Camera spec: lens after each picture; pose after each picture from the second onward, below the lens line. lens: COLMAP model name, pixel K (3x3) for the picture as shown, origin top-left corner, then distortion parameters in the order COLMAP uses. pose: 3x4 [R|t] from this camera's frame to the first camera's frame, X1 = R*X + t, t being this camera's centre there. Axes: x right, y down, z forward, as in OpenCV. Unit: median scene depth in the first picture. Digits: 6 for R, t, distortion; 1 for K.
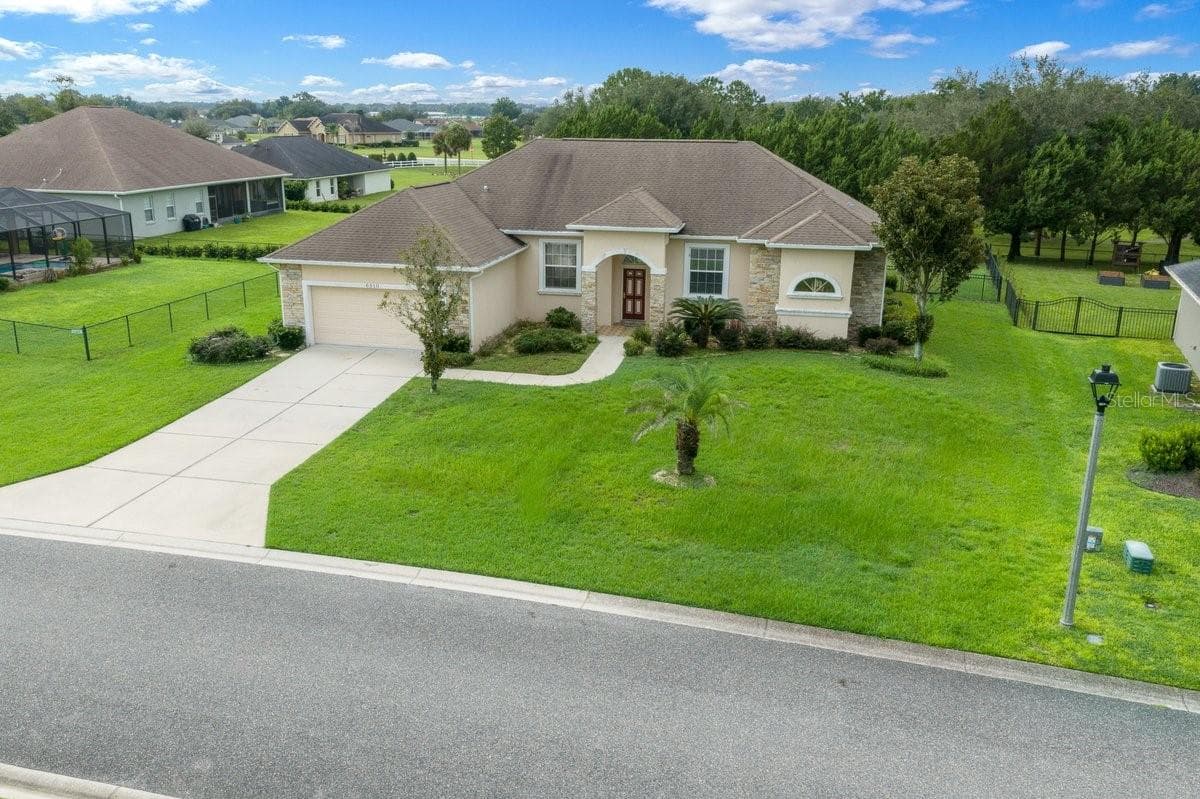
lens RADIAL K [[970.6, 0, 599.9], [0, 970.6, 399.4], [0, 0, 1]] dist [0.010280, -0.011058]
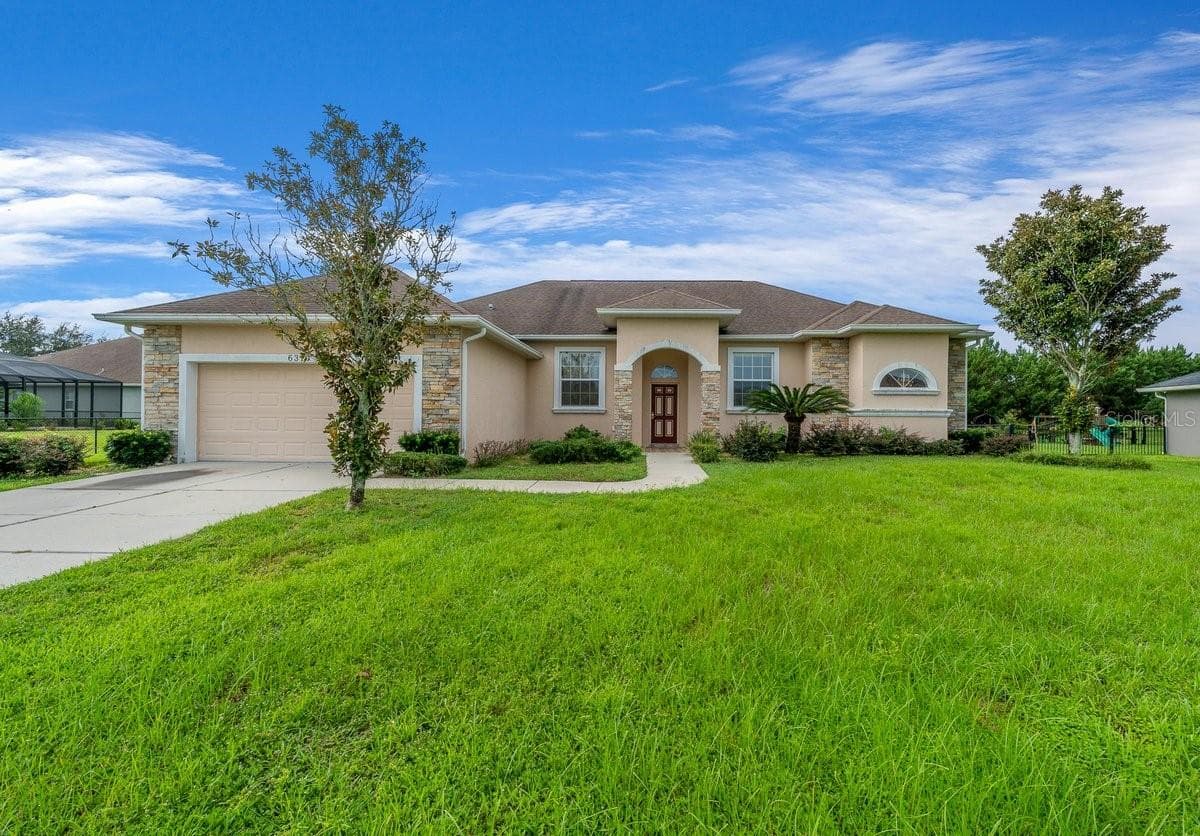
lens RADIAL K [[497.5, 0, 638.5], [0, 497.5, 412.8], [0, 0, 1]] dist [-0.007304, 0.000739]
pose [[0.983314, -0.001889, 0.181909, -0.076483], [0.053679, 0.958438, -0.280207, 0.016177], [-0.173819, 0.285296, 0.942546, 0.651827]]
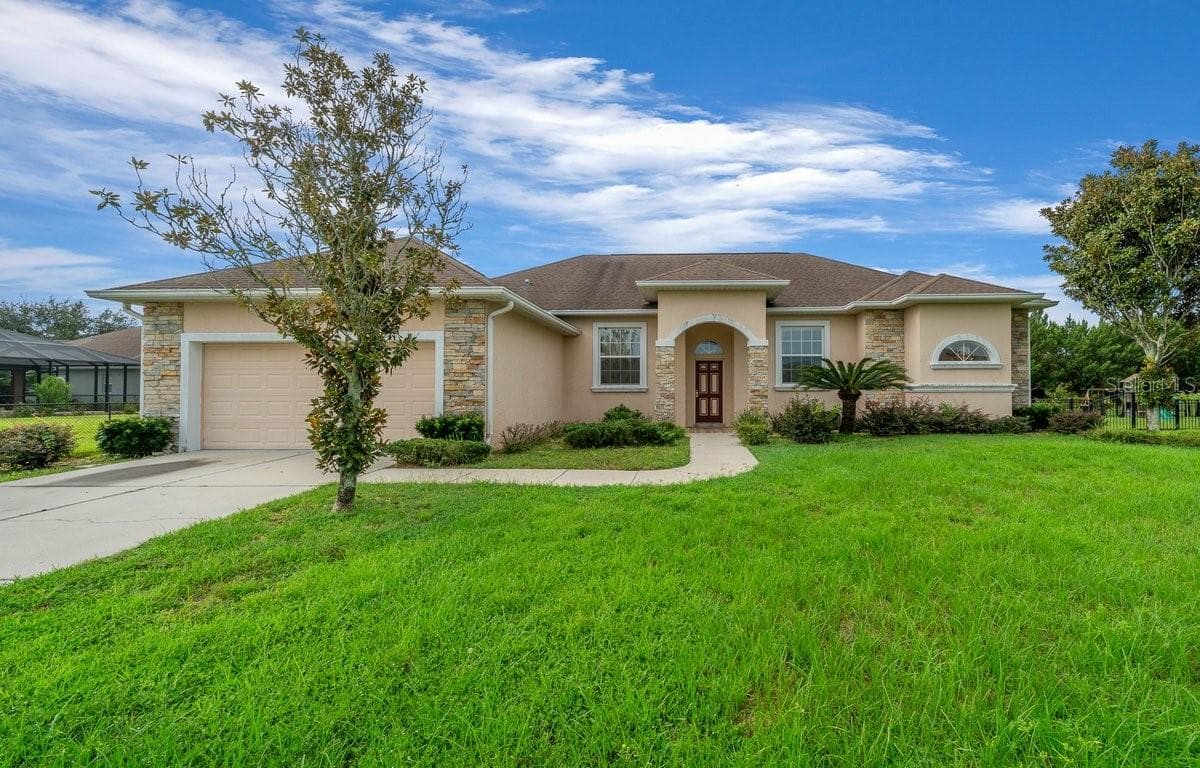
lens RADIAL K [[490.9, 0, 681.7], [0, 490.9, 382.9], [0, 0, 1]] dist [-0.006547, 0.000126]
pose [[0.984309, -0.010106, 0.176165, -0.068589], [0.062312, 0.953945, -0.293439, 0.006512], [-0.165087, 0.299812, 0.939606, 0.679656]]
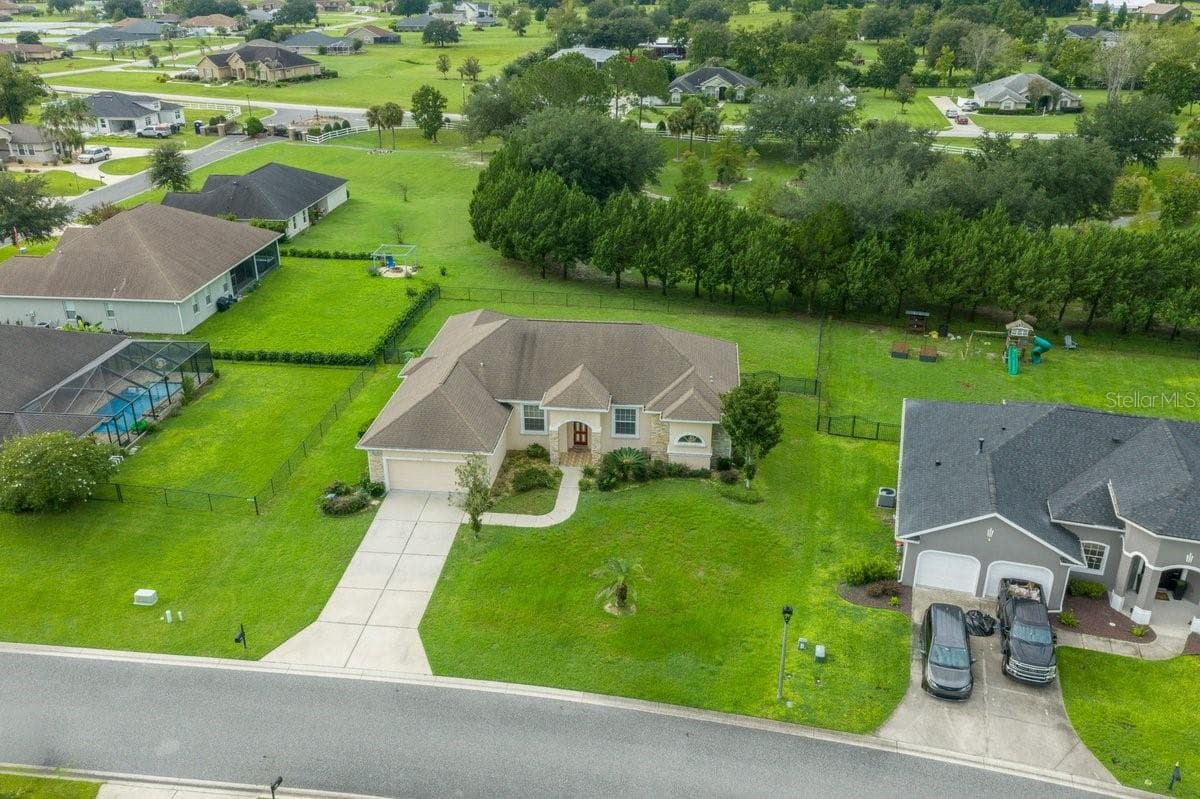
lens RADIAL K [[962.2, 0, 598.2], [0, 962.2, 397.4], [0, 0, 1]] dist [0.019925, -0.025890]
pose [[0.995656, -0.048098, 0.079724, -0.066103], [0.036523, 0.989369, 0.140764, -0.429275], [-0.085647, -0.137241, 0.986828, -0.618293]]
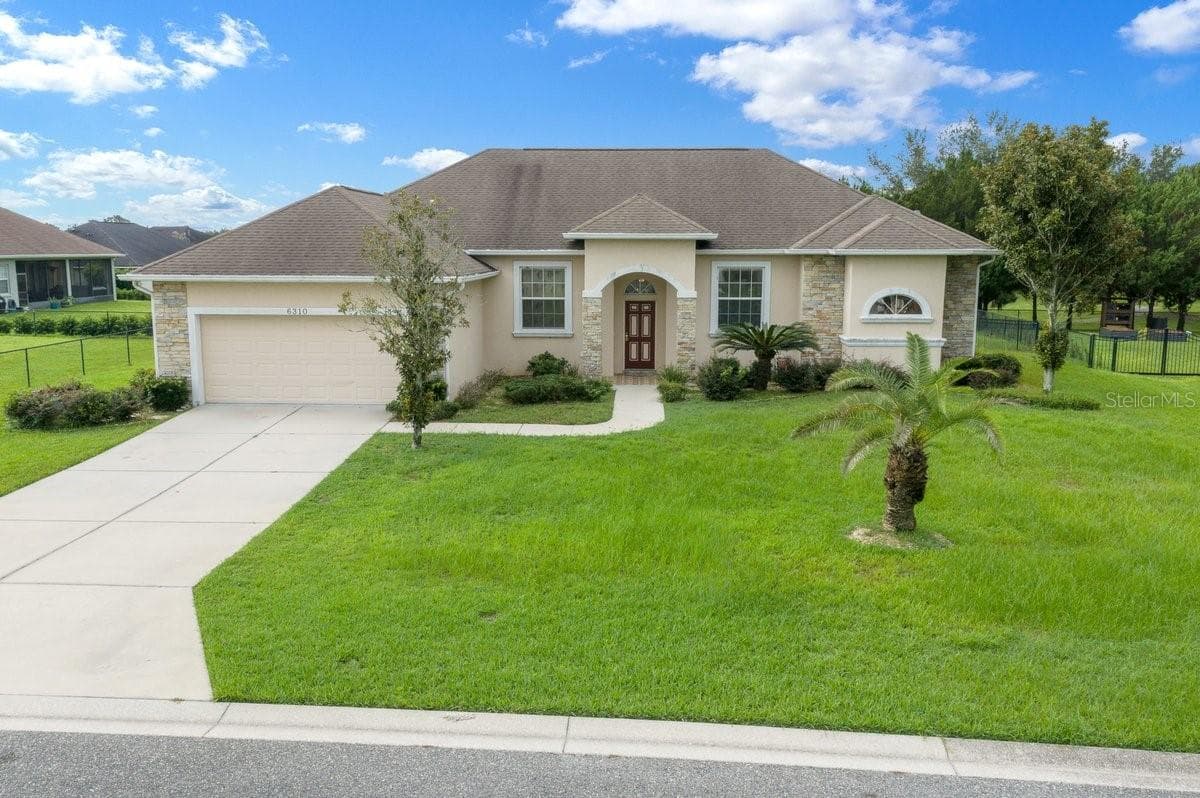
lens RADIAL K [[1018.0, 0, 607.4], [0, 1018.0, 411.5], [0, 0, 1]] dist [-0.000059, 0.010286]
pose [[0.986902, -0.033346, 0.157836, -0.129850], [0.052033, 0.991911, -0.115781, 0.045357], [-0.152698, 0.122478, 0.980654, 0.265140]]
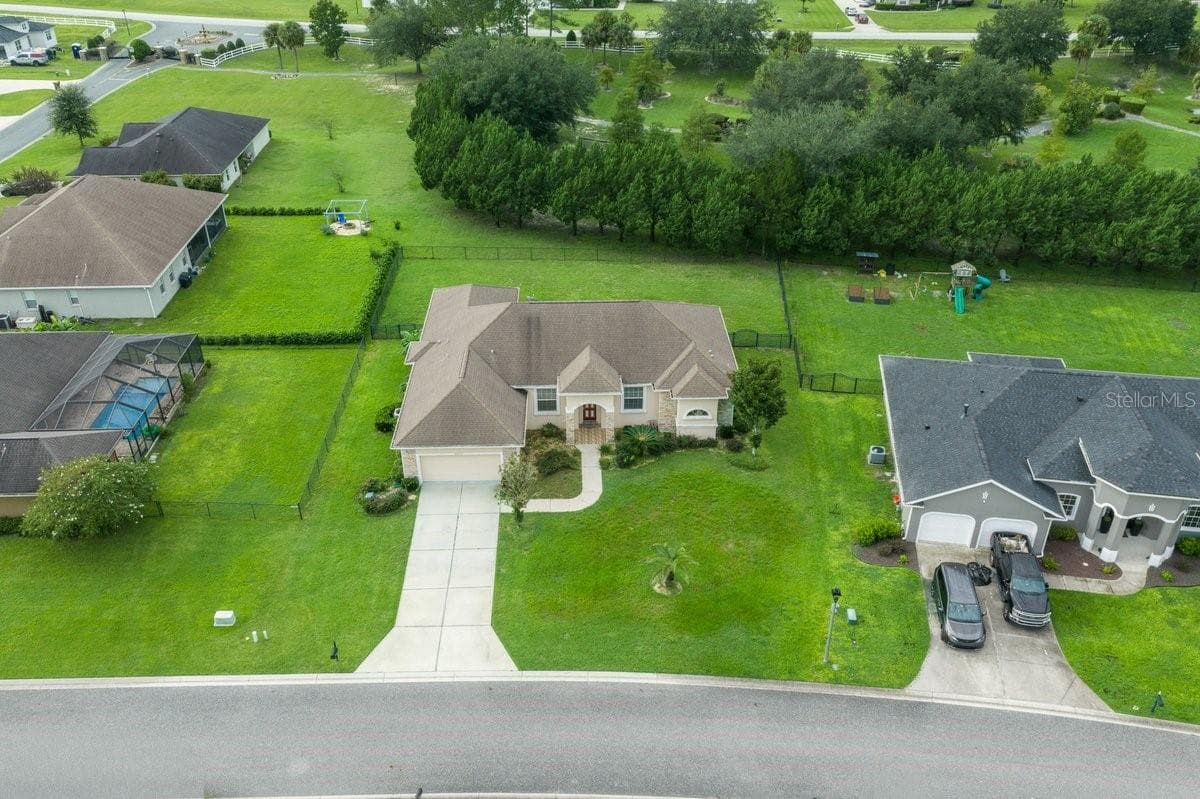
lens RADIAL K [[962.2, 0, 593.5], [0, 962.2, 394.1], [0, 0, 1]] dist [0.019925, -0.025890]
pose [[0.975371, -0.126130, 0.180947, -0.288755], [0.075536, 0.961770, 0.263235, -0.638778], [-0.207231, -0.243084, 0.947610, -0.651697]]
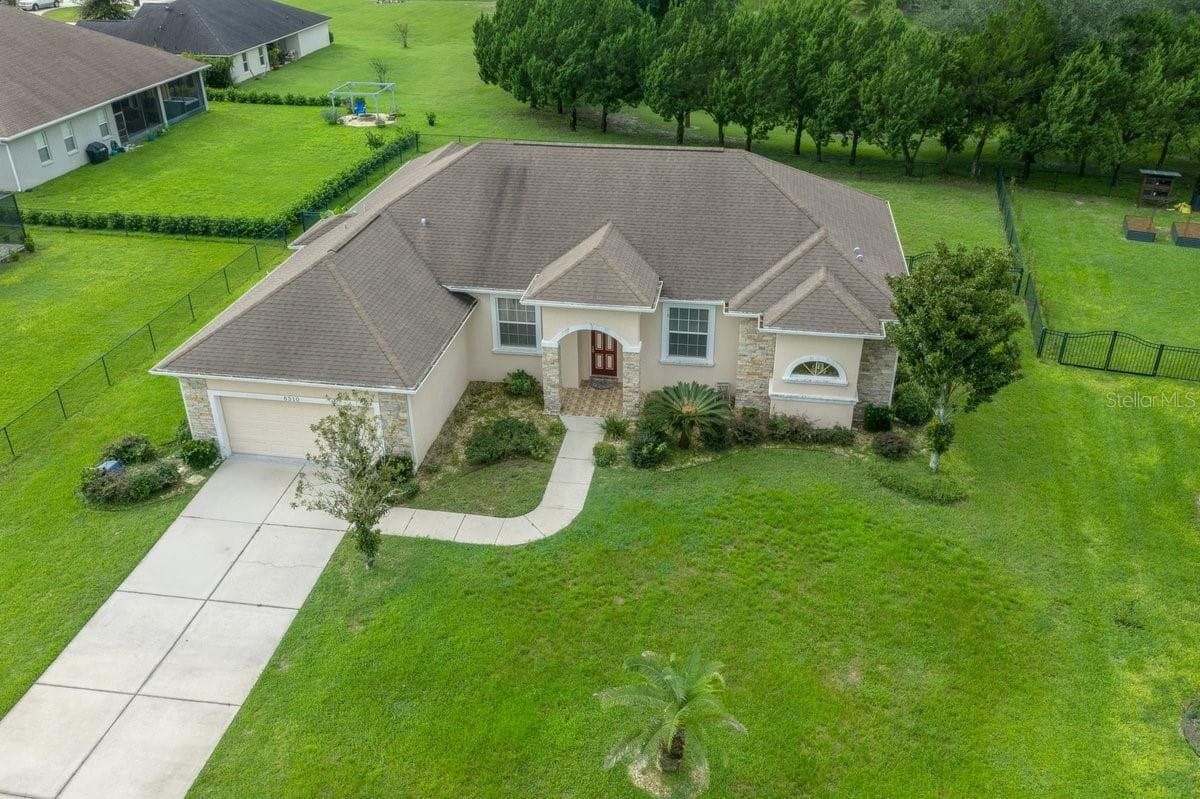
lens RADIAL K [[970.6, 0, 598.9], [0, 970.6, 398.9], [0, 0, 1]] dist [0.010280, -0.011058]
pose [[0.999344, -0.031157, 0.018441, 0.014787], [0.026347, 0.975177, 0.219852, -0.284313], [-0.024833, -0.219222, 0.975359, 0.169591]]
